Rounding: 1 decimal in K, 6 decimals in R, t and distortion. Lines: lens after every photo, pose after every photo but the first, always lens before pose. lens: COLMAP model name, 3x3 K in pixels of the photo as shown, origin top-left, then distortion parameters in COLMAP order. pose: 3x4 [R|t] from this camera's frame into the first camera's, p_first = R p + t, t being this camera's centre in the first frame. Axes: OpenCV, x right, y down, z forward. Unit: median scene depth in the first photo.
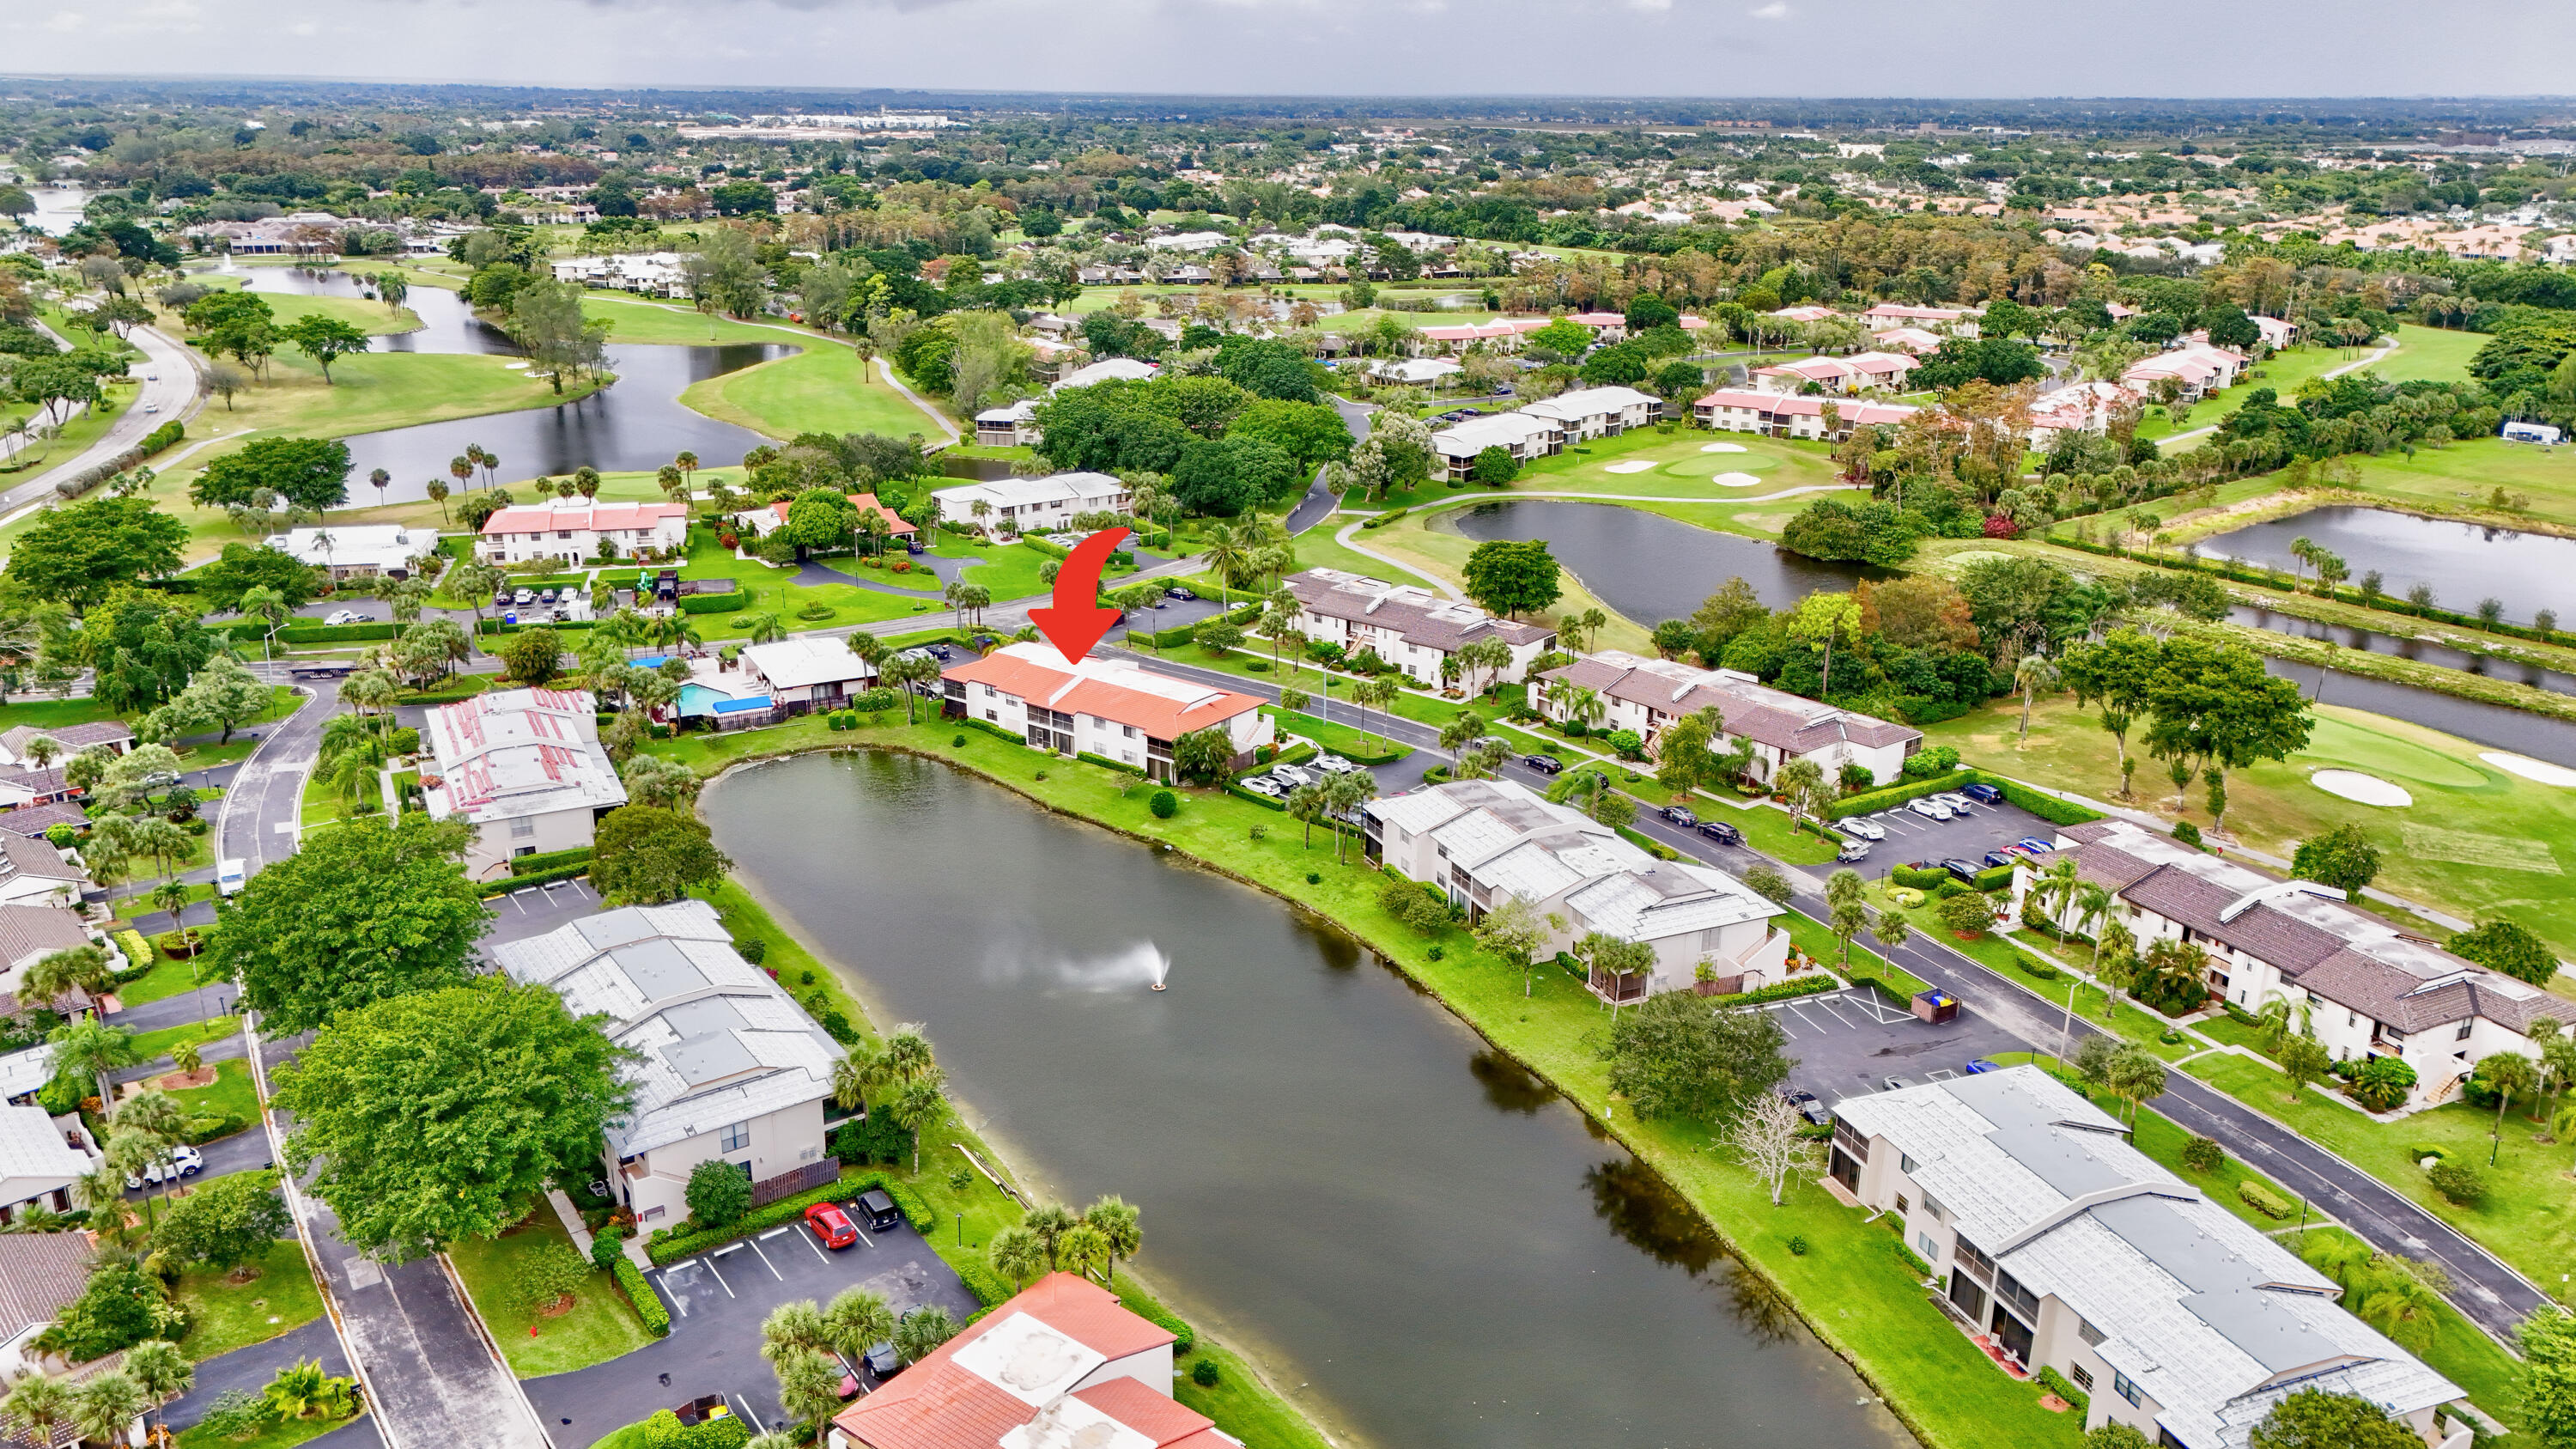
lens RADIAL K [[1878.2, 0, 1281.1], [0, 1878.2, 735.6], [0, 0, 1]] dist [0.086114, -0.093016]
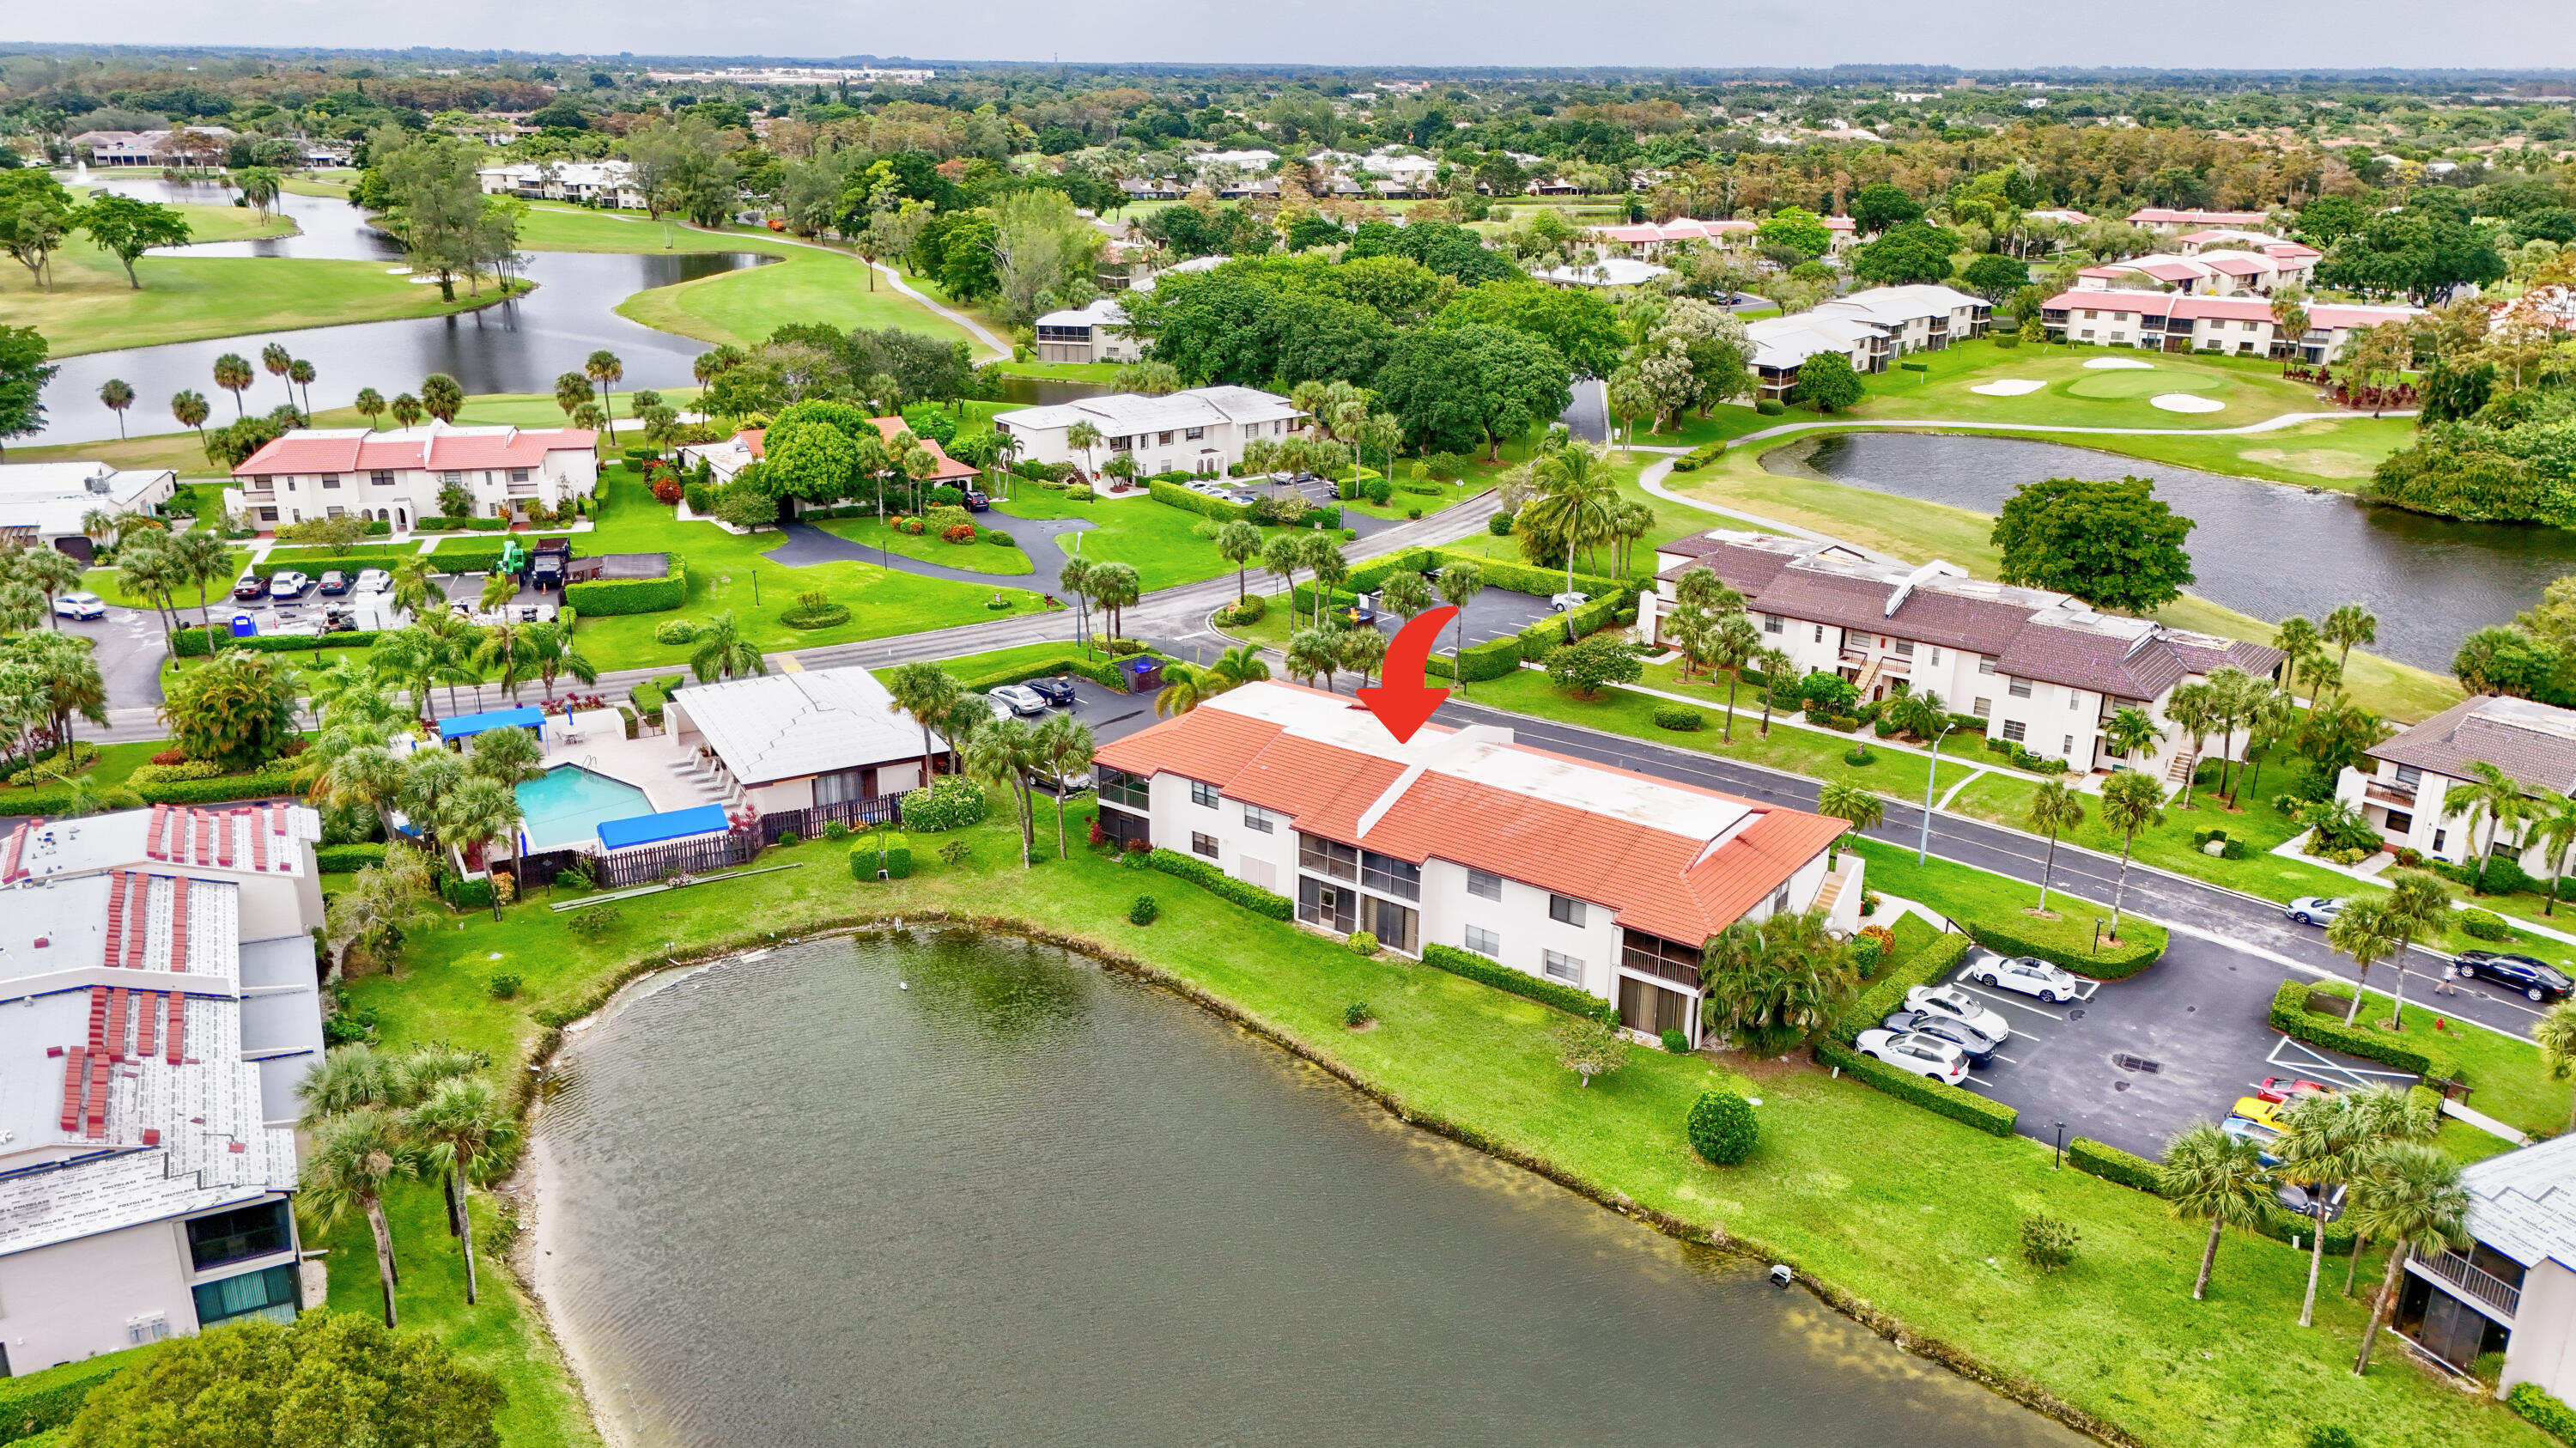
lens RADIAL K [[1878.1, 0, 1281.1], [0, 1878.1, 735.1], [0, 0, 1]] dist [0.086114, -0.093016]
pose [[0.999958, -0.001358, 0.009085, -0.100901], [0.001259, 0.999939, 0.010951, -0.031143], [-0.009099, -0.010939, 0.999899, 0.391302]]
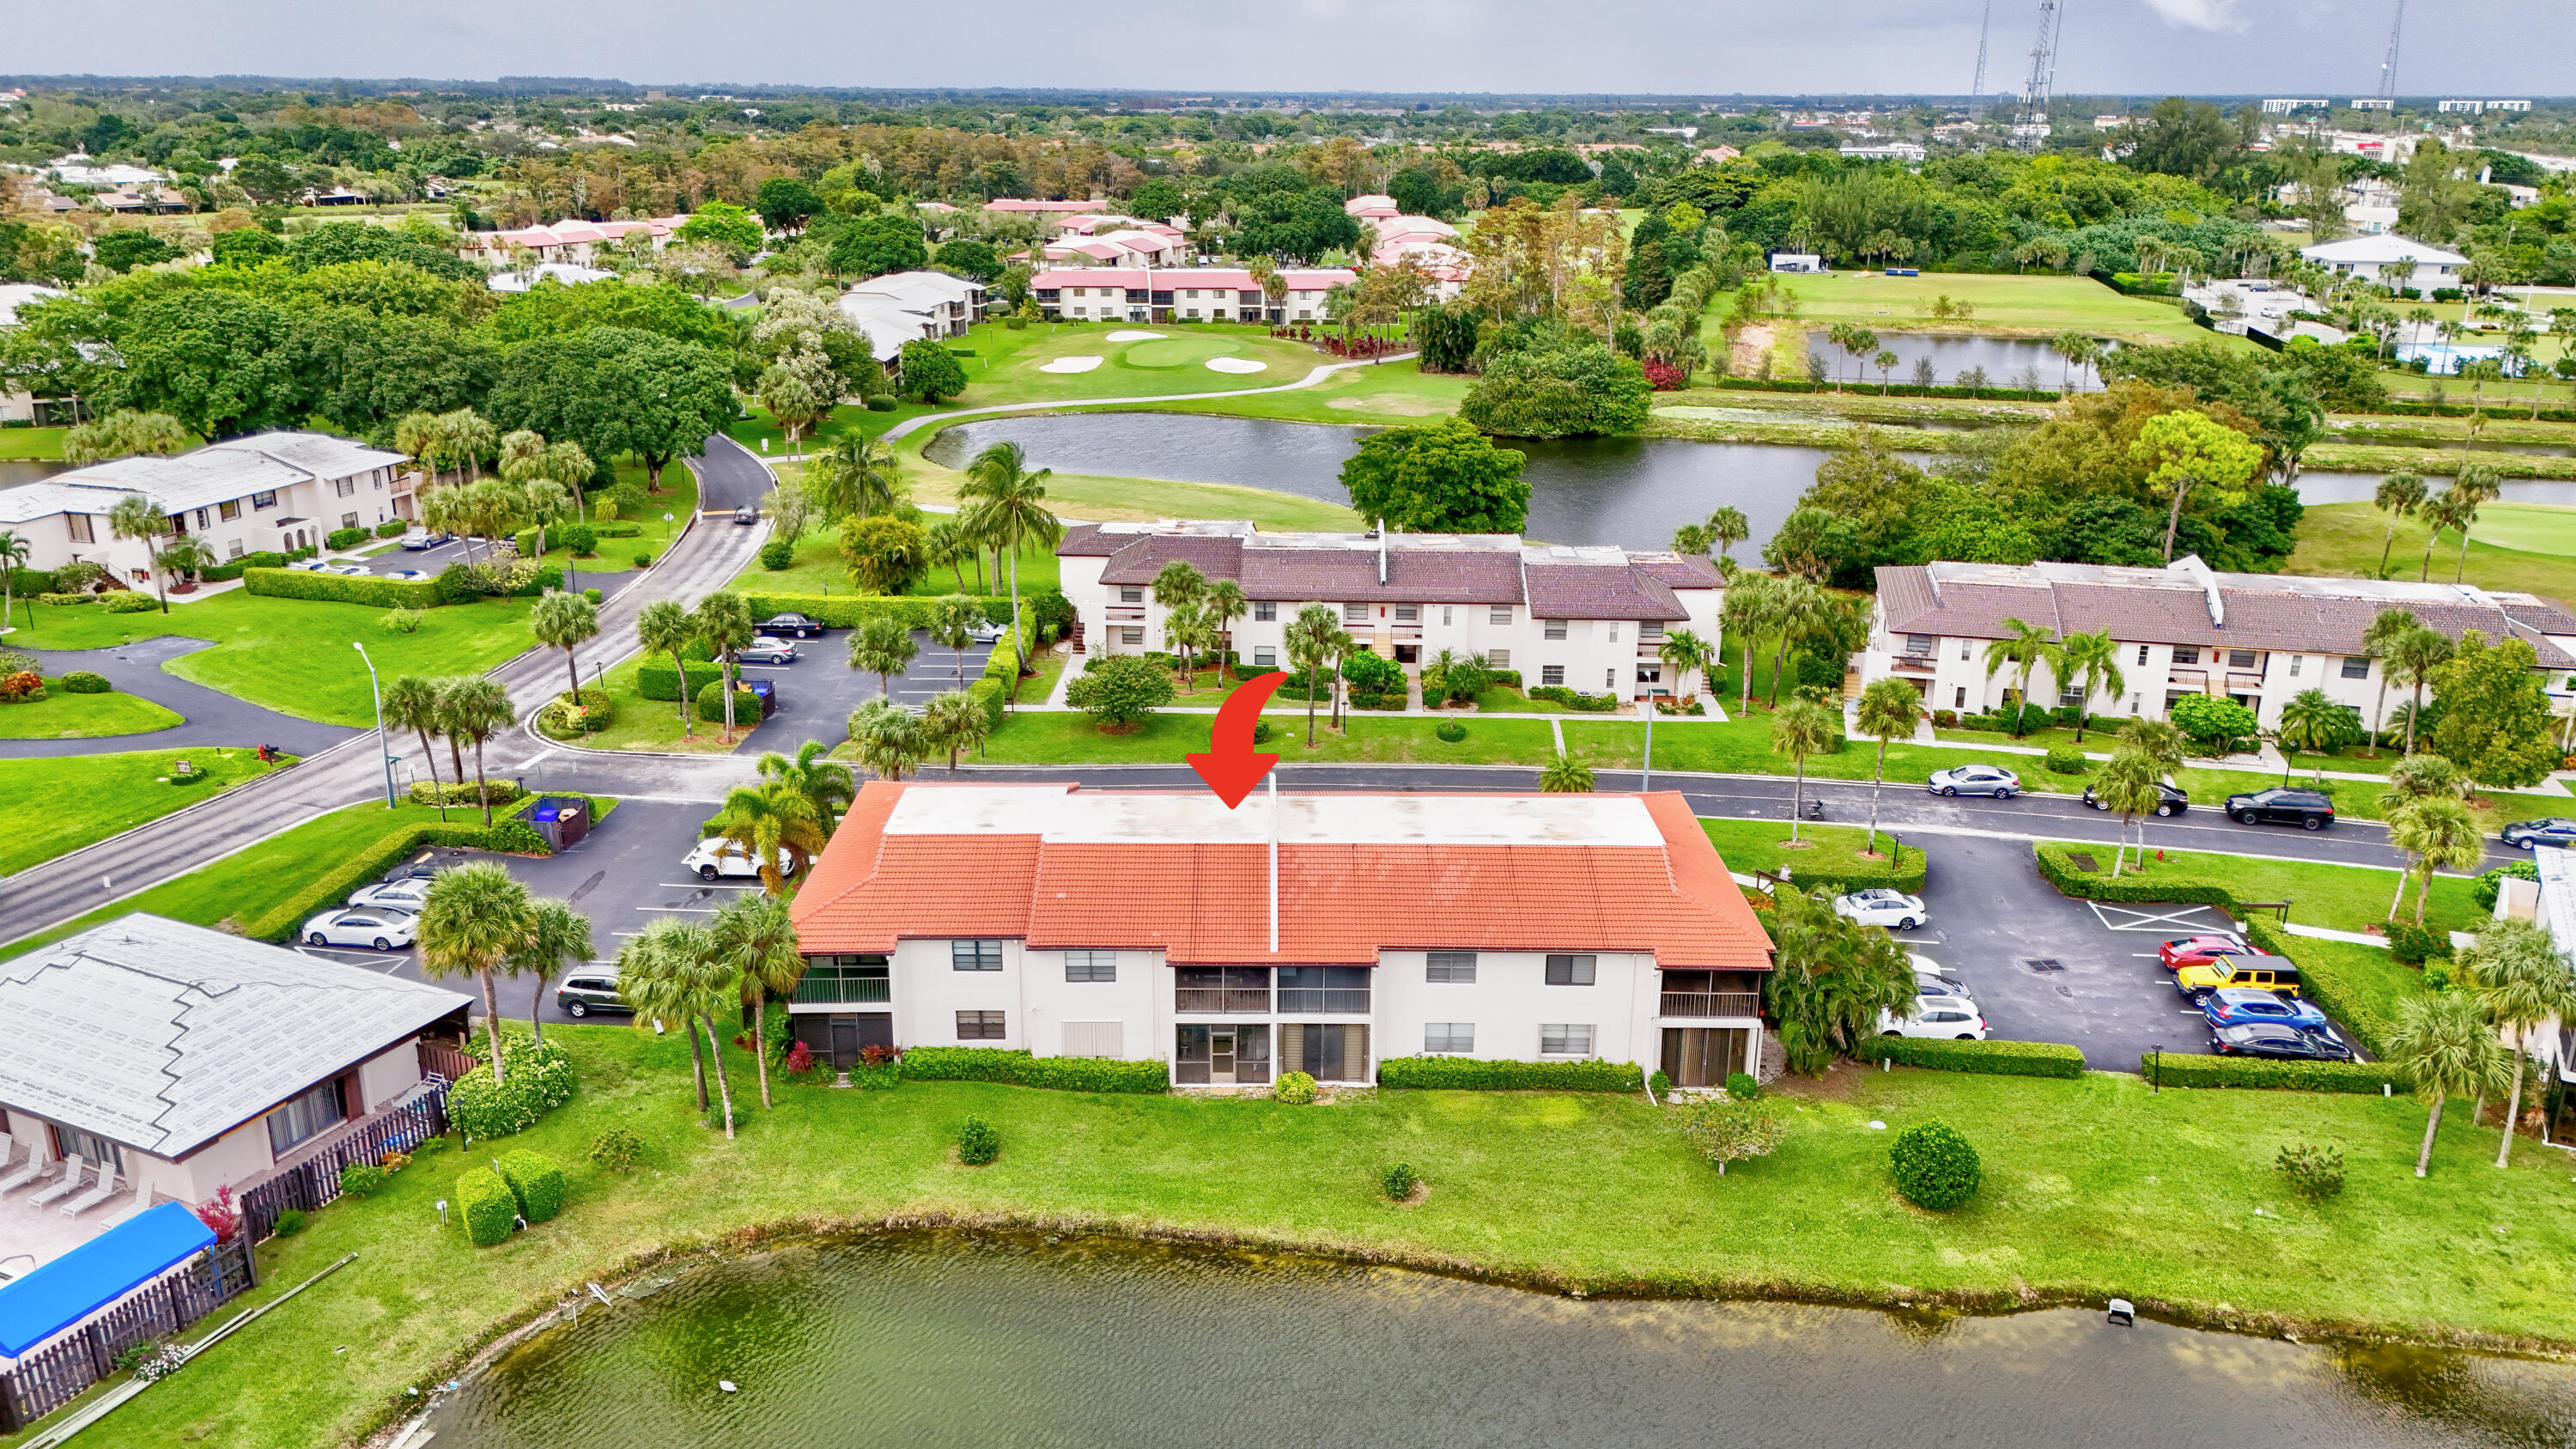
lens RADIAL K [[1878.2, 0, 1281.1], [0, 1878.2, 735.6], [0, 0, 1]] dist [0.086114, -0.093016]
pose [[0.793705, -0.198271, 0.575083, -0.210371], [0.196648, 0.978259, 0.065868, -0.051588], [-0.575640, 0.060810, 0.815439, 0.507620]]
